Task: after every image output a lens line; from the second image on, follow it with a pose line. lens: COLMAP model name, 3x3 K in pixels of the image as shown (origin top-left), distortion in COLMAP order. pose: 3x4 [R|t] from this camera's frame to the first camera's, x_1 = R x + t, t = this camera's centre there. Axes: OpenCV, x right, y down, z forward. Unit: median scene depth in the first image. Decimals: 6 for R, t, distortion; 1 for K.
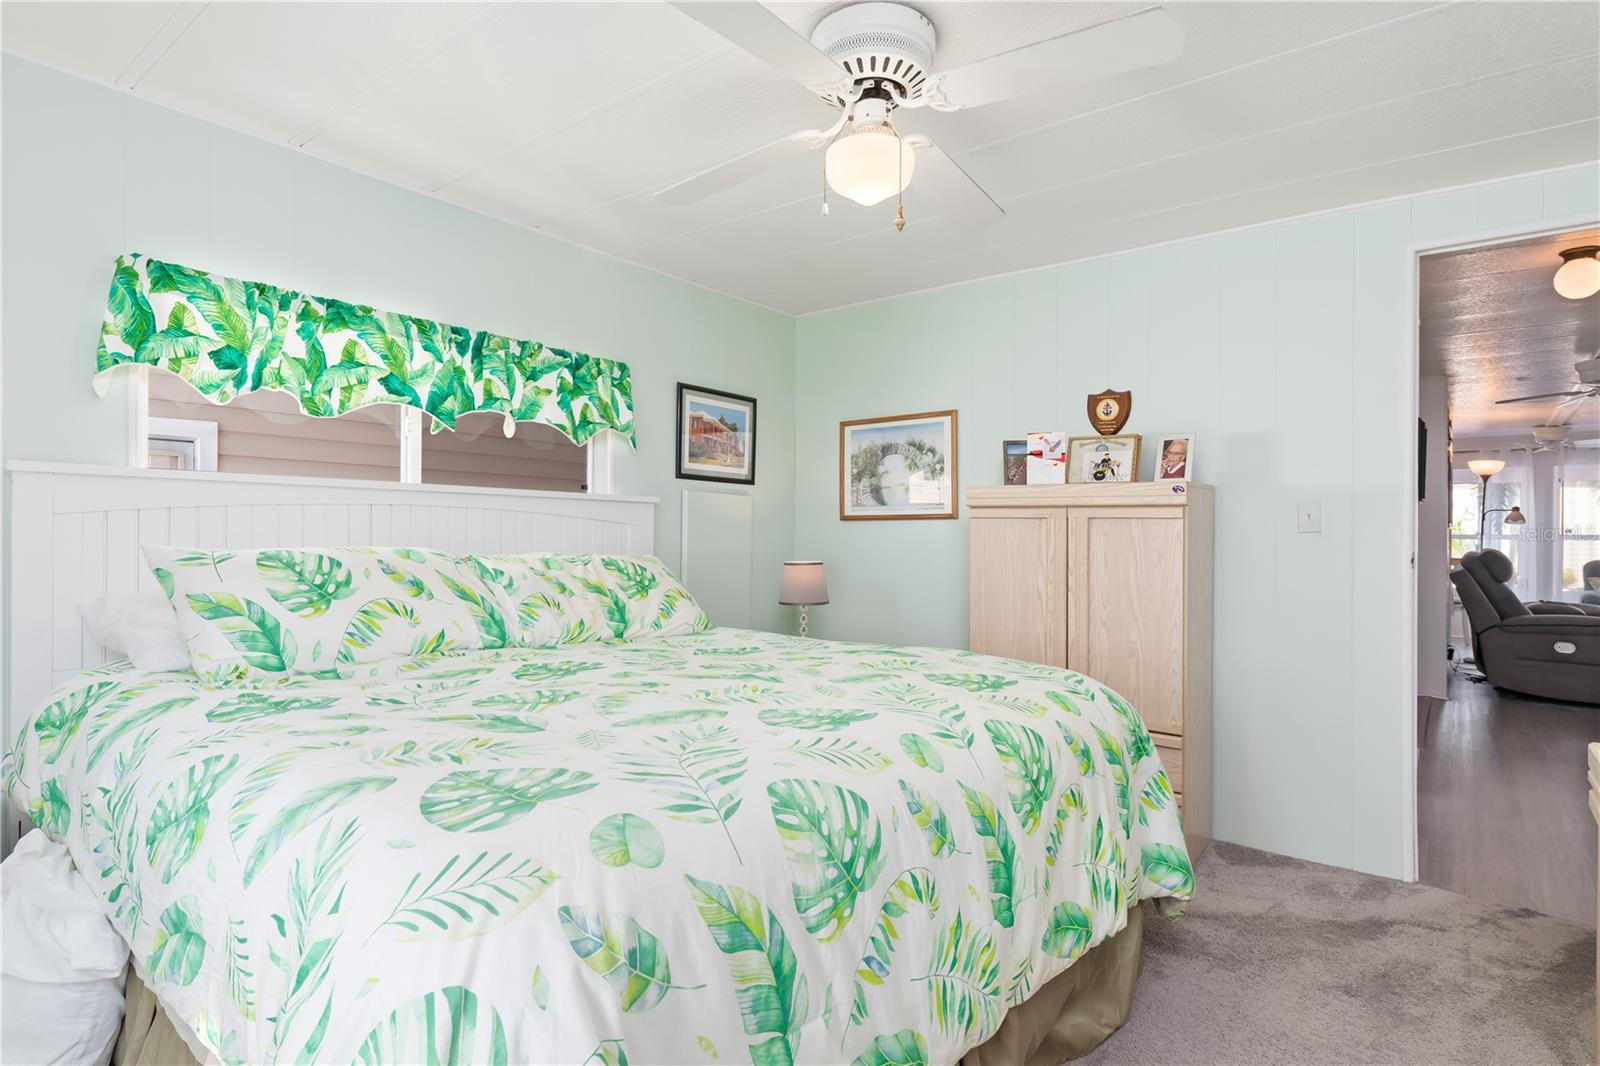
lens RADIAL K [[830.7, 0, 759.1], [0, 830.7, 527.5], [0, 0, 1]] dist [0.017369, -0.000027]
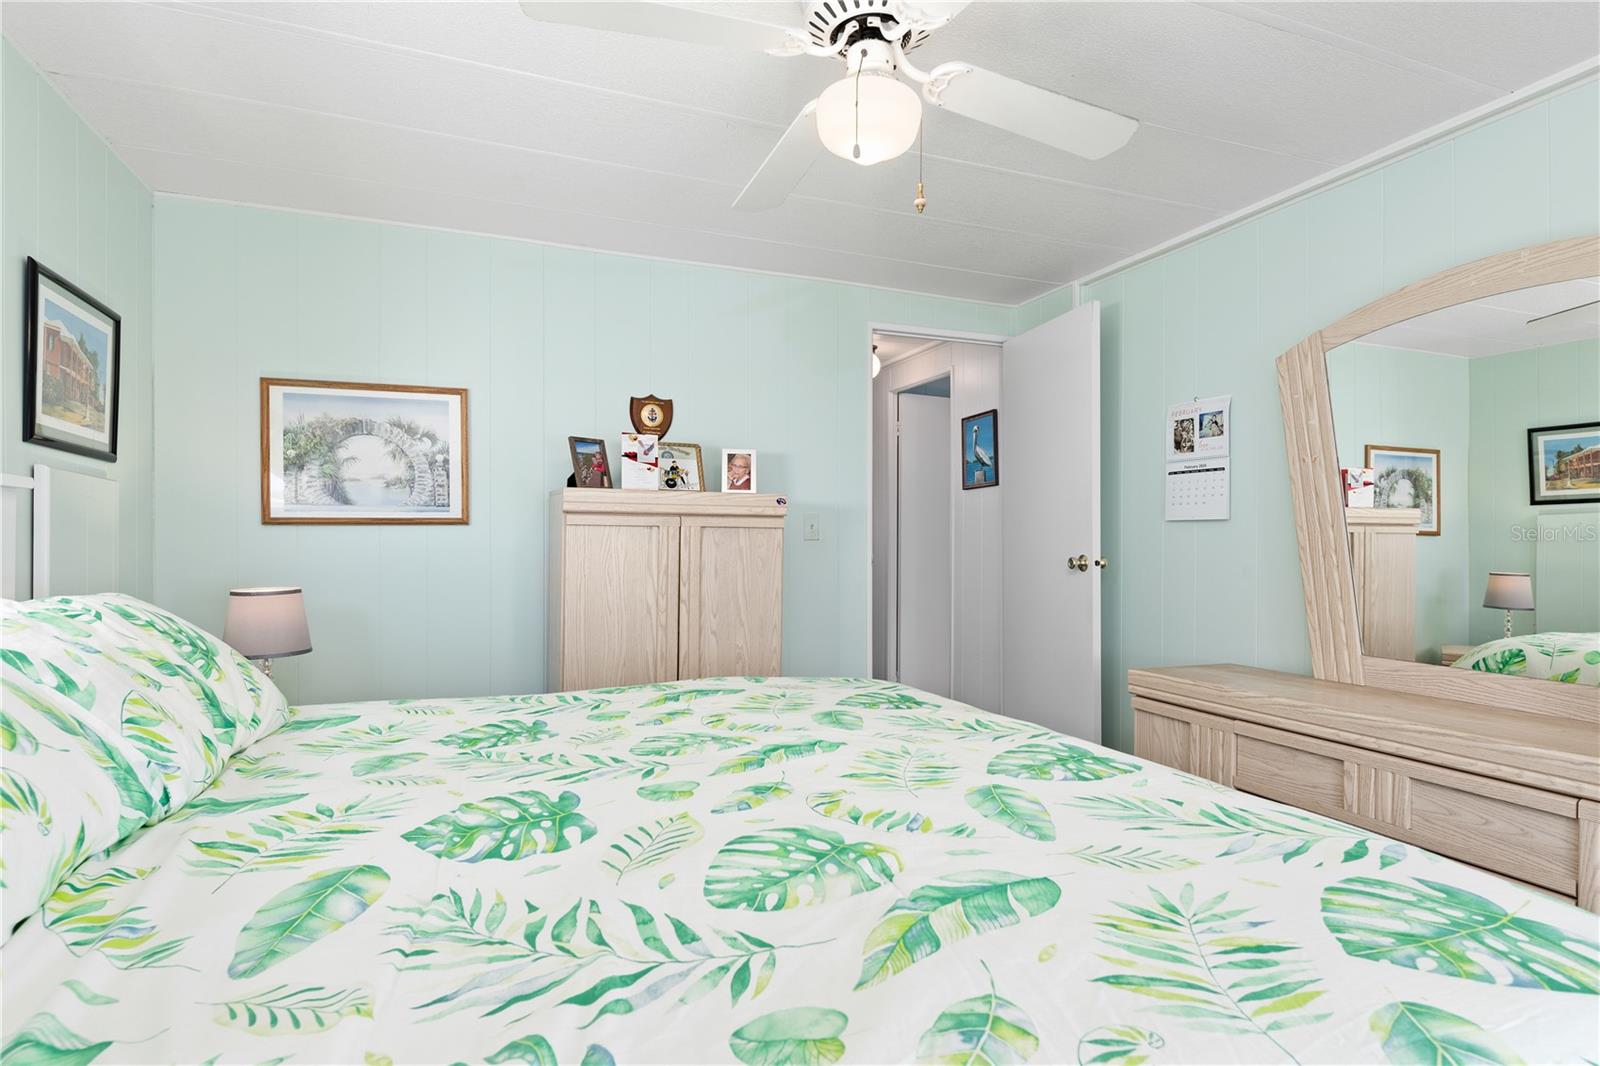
lens RADIAL K [[859.4, 0, 800.0], [0, 859.4, 533.0], [0, 0, 1]] dist [0.003431, 0.000238]
pose [[0.478117, -0.000781, 0.878296, -0.435543], [-0.003245, 0.999991, 0.002655, -0.007212], [-0.878290, -0.004120, 0.478110, 0.410846]]
